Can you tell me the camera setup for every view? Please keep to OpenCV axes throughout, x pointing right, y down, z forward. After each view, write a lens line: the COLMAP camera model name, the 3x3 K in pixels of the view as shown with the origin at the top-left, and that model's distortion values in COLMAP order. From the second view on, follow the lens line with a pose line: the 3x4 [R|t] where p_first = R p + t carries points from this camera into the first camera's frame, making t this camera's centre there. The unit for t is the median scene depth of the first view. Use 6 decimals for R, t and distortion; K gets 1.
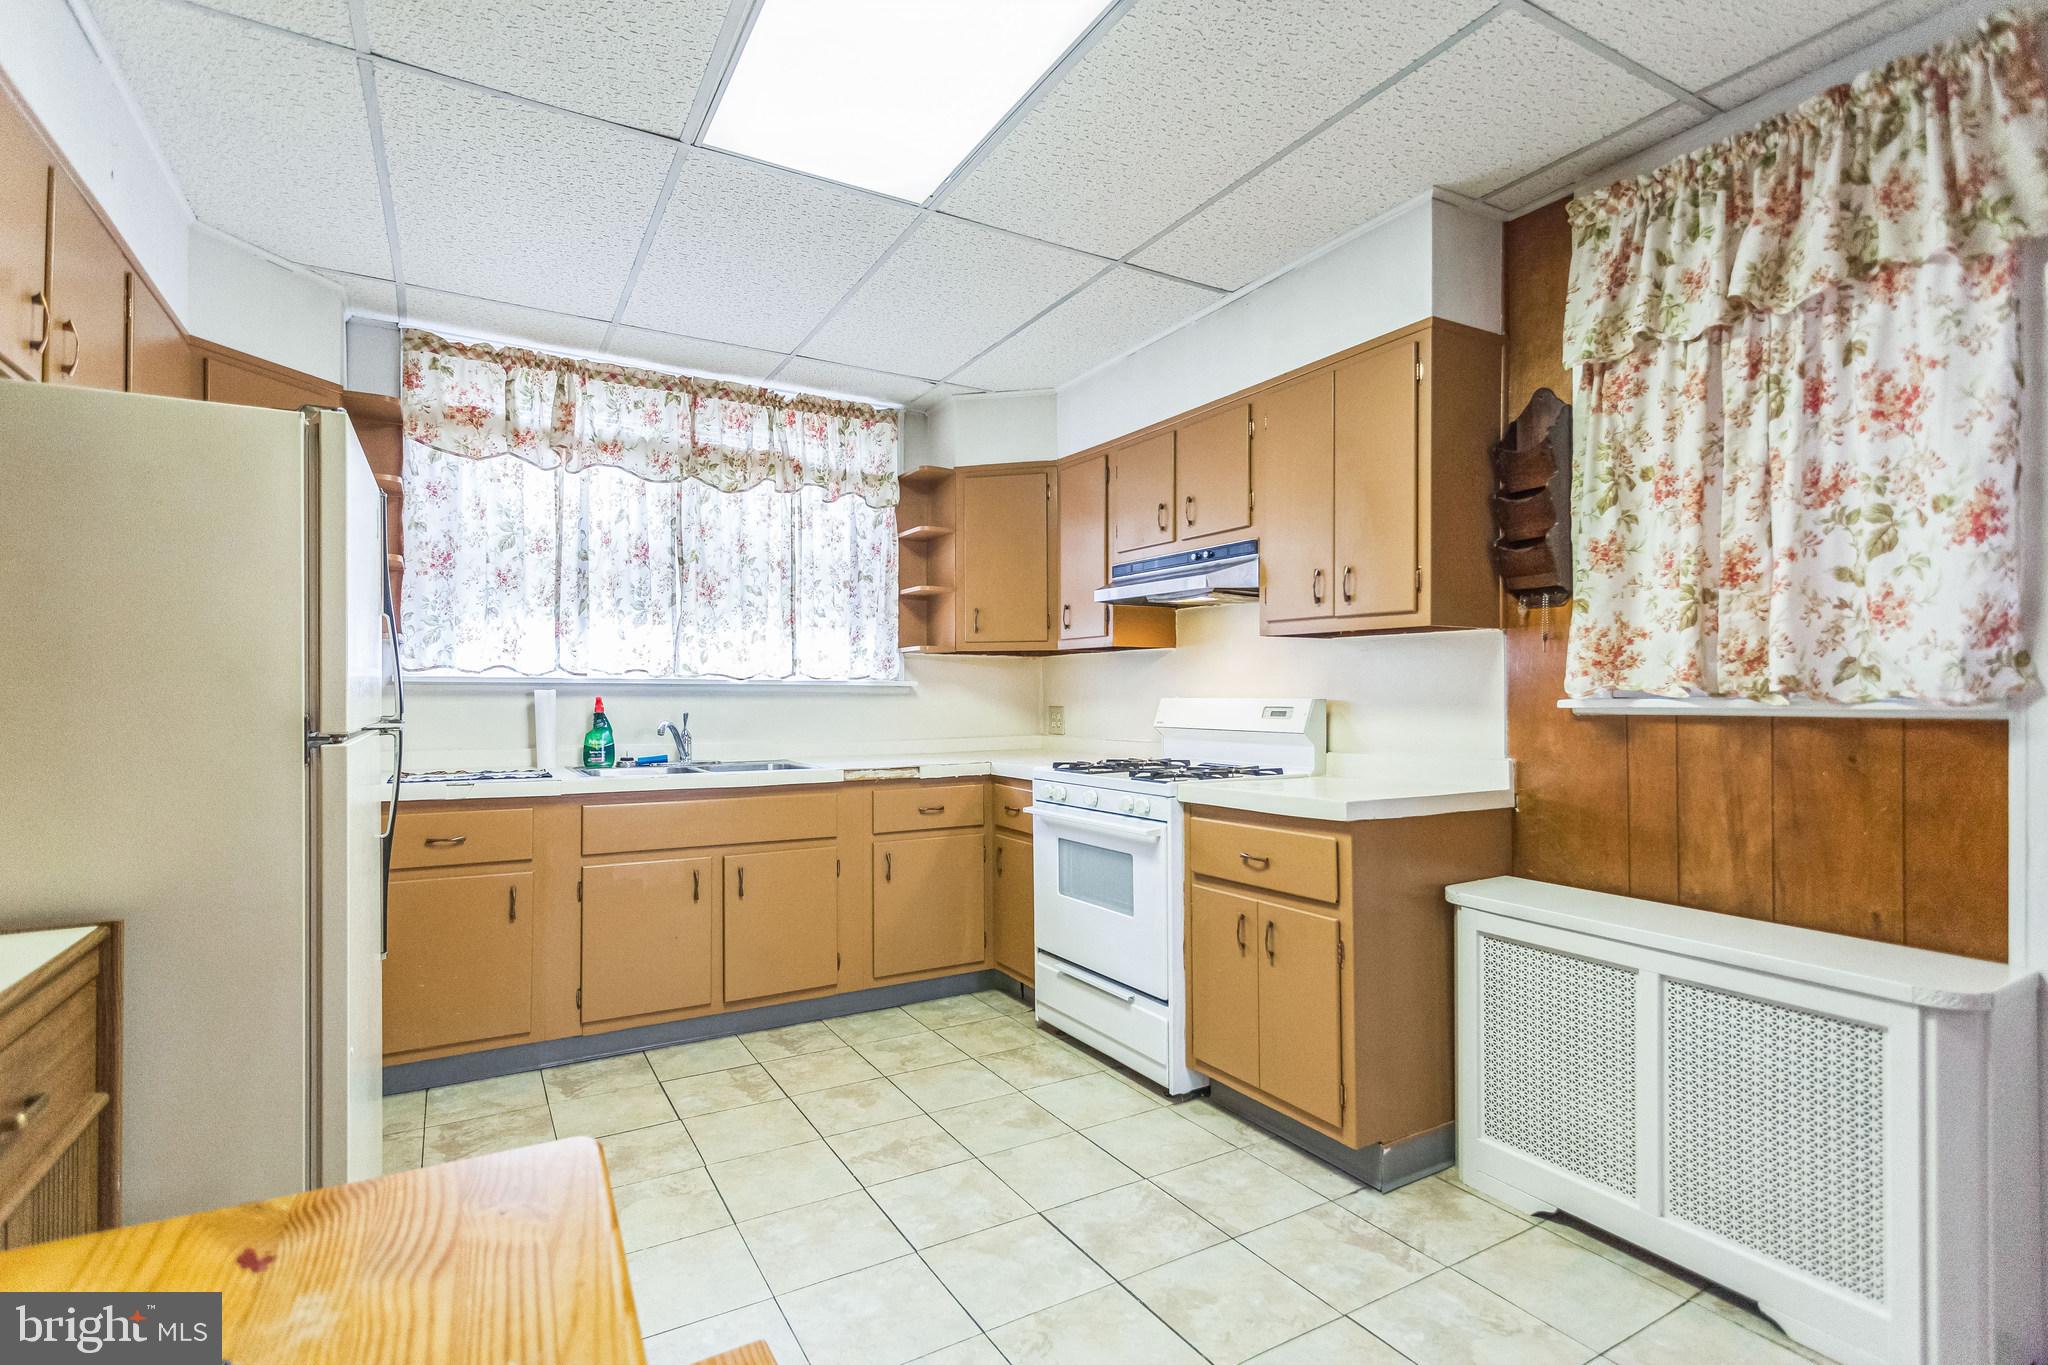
lens RADIAL K [[998.2, 0, 1022.1], [0, 998.2, 684.8], [0, 0, 1]] dist [0.002889, 0.001688]
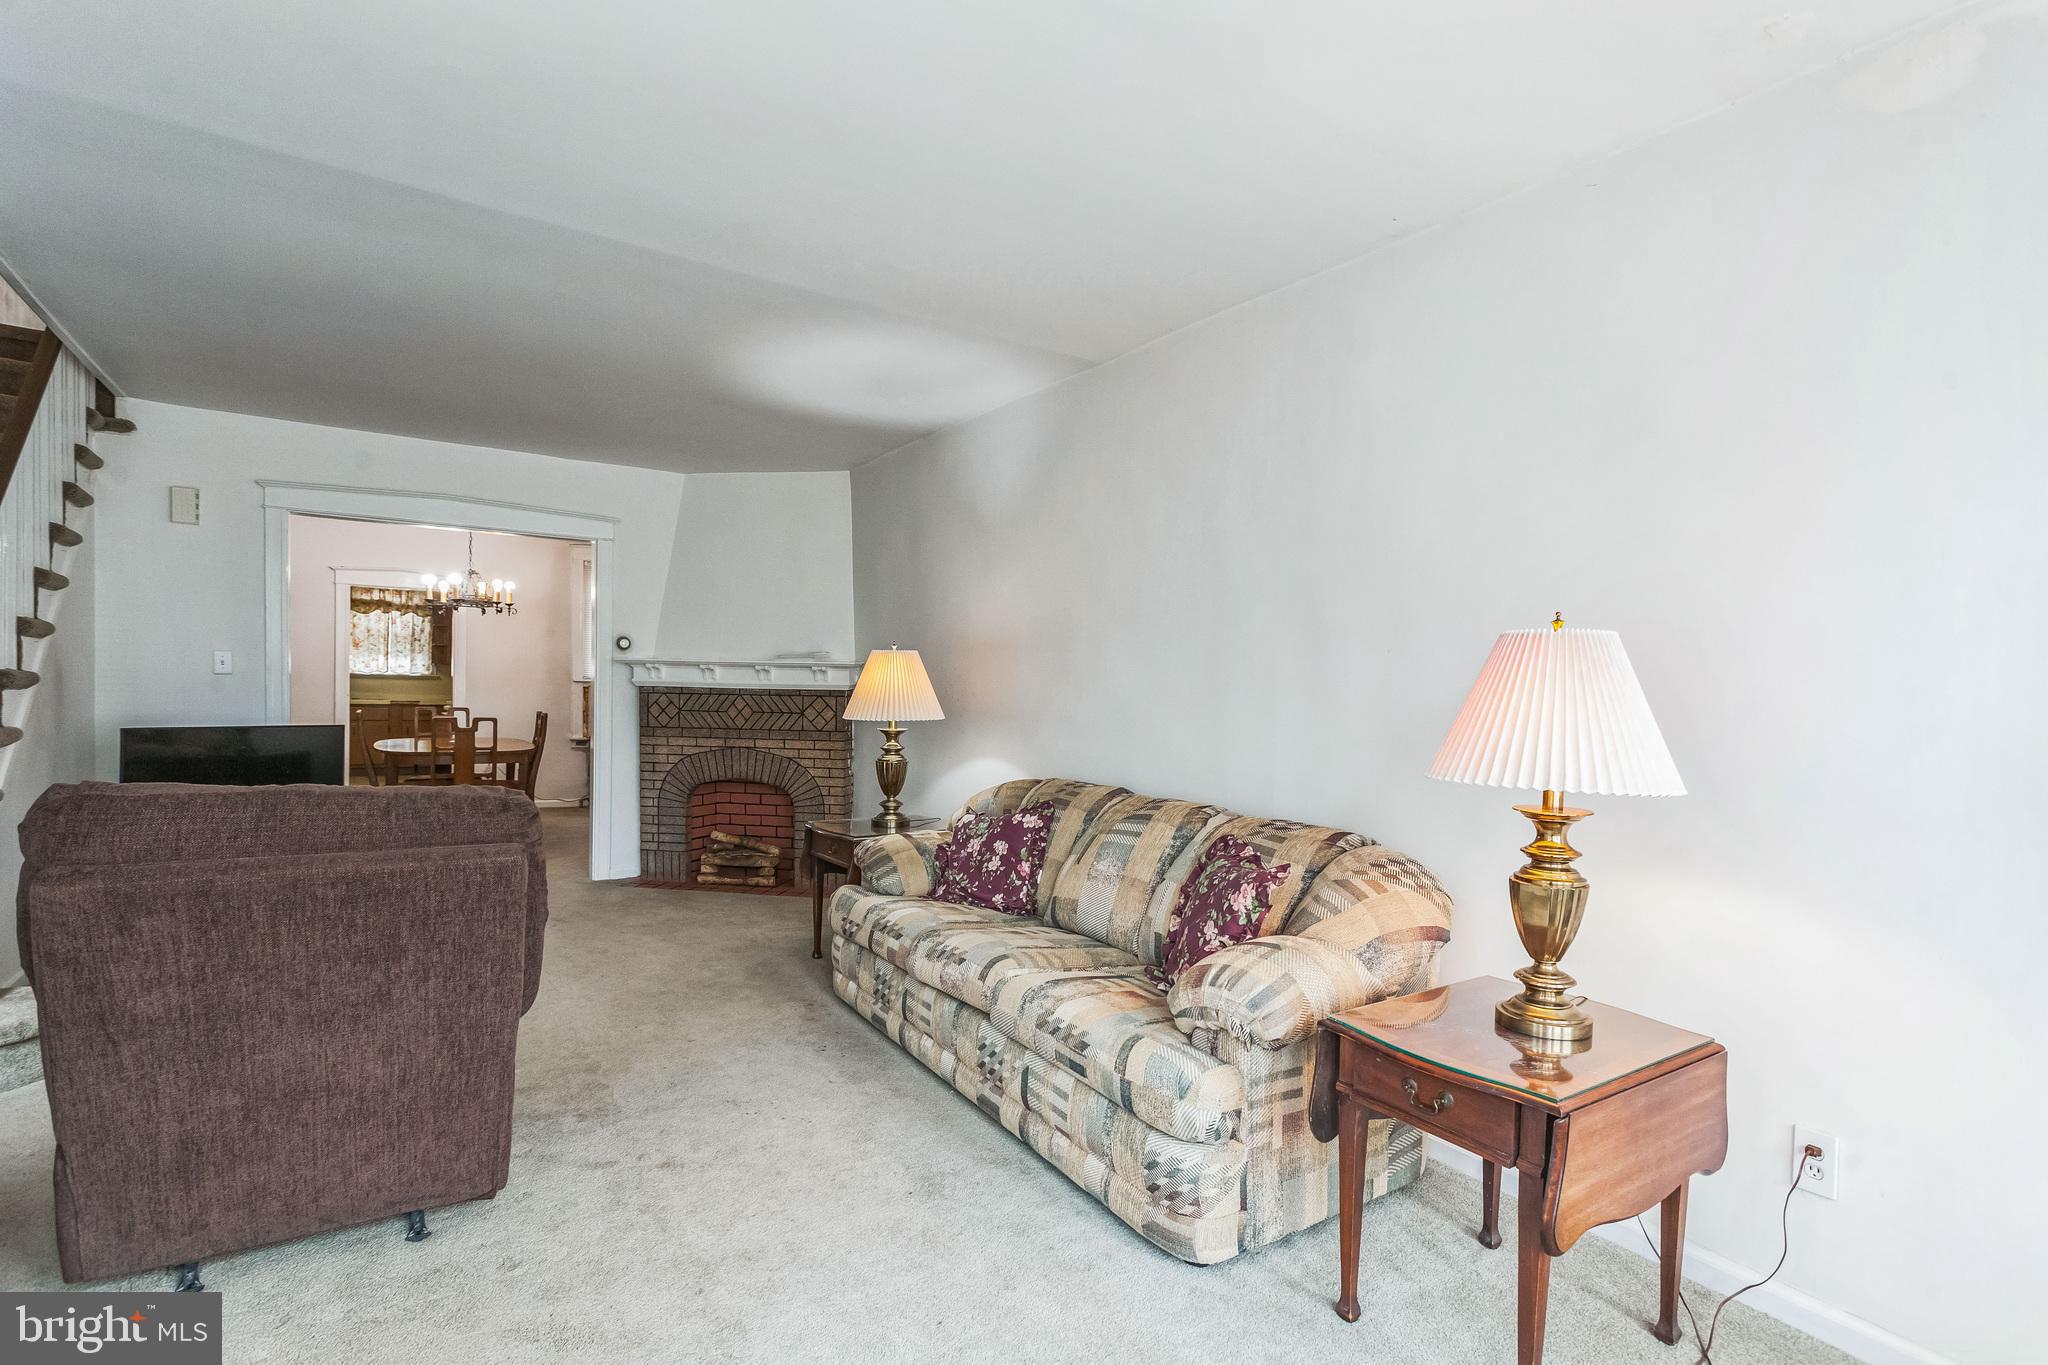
lens RADIAL K [[998.2, 0, 1033.3], [0, 998.2, 722.1], [0, 0, 1]] dist [0.002889, 0.001688]
pose [[0.998767, 0.022545, 0.044225, 1.758108], [-0.024433, 0.998792, 0.042630, -0.036166], [-0.043211, -0.043658, 0.998112, -2.359796]]
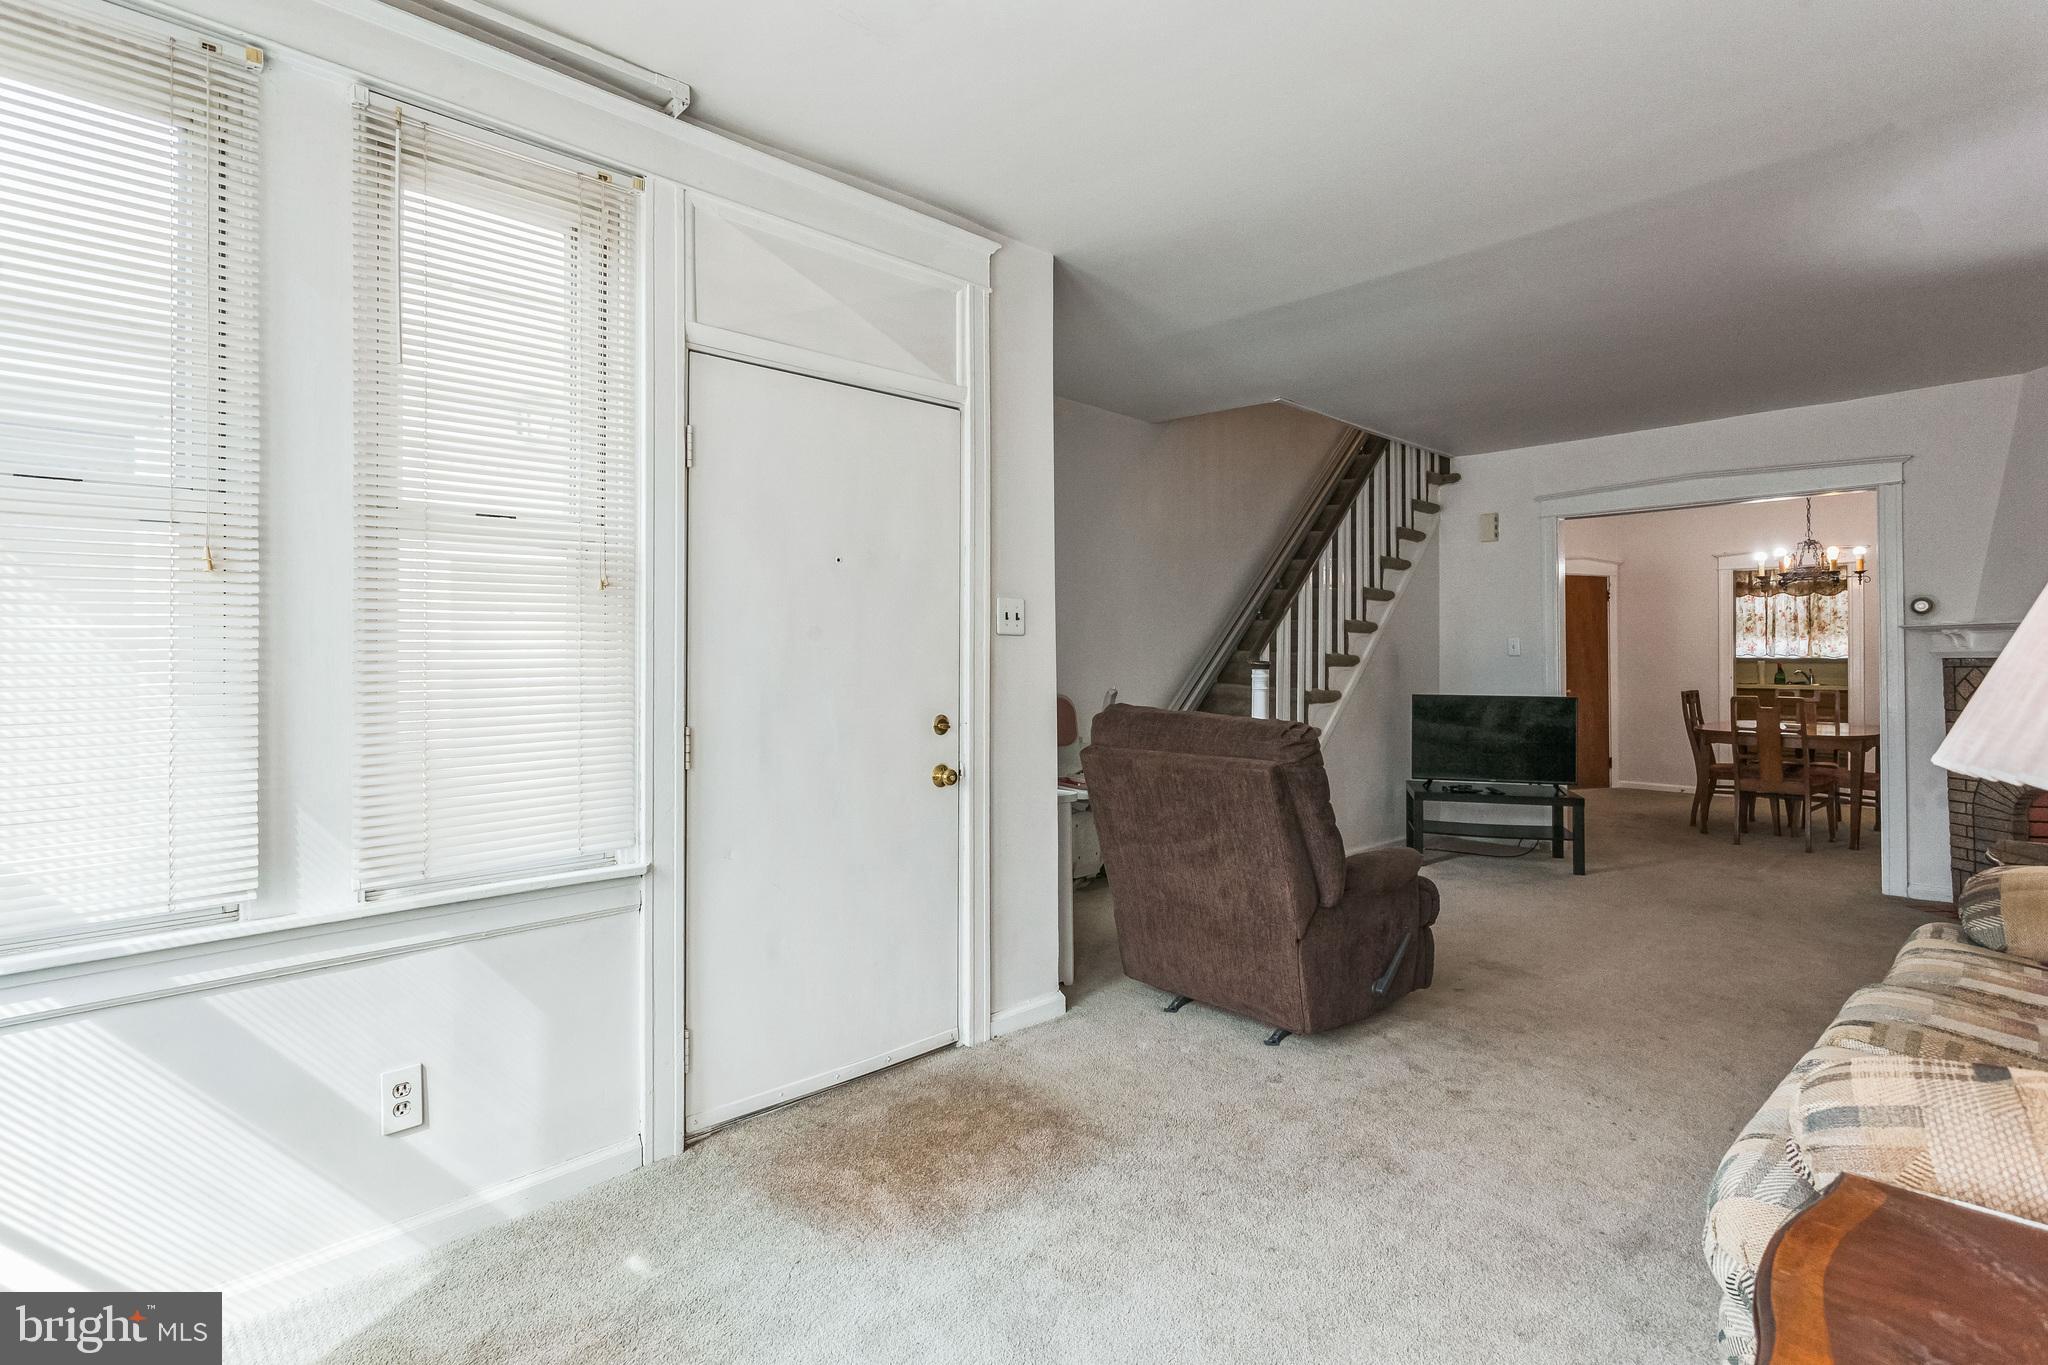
lens RADIAL K [[998.2, 0, 1023.4], [0, 998.2, 653.9], [0, 0, 1]] dist [0.002889, 0.001688]
pose [[0.220204, -0.006767, -0.975430, 2.209031], [0.006795, 0.999962, -0.005403, -0.015618], [0.975430, -0.005439, 0.220242, -2.135534]]
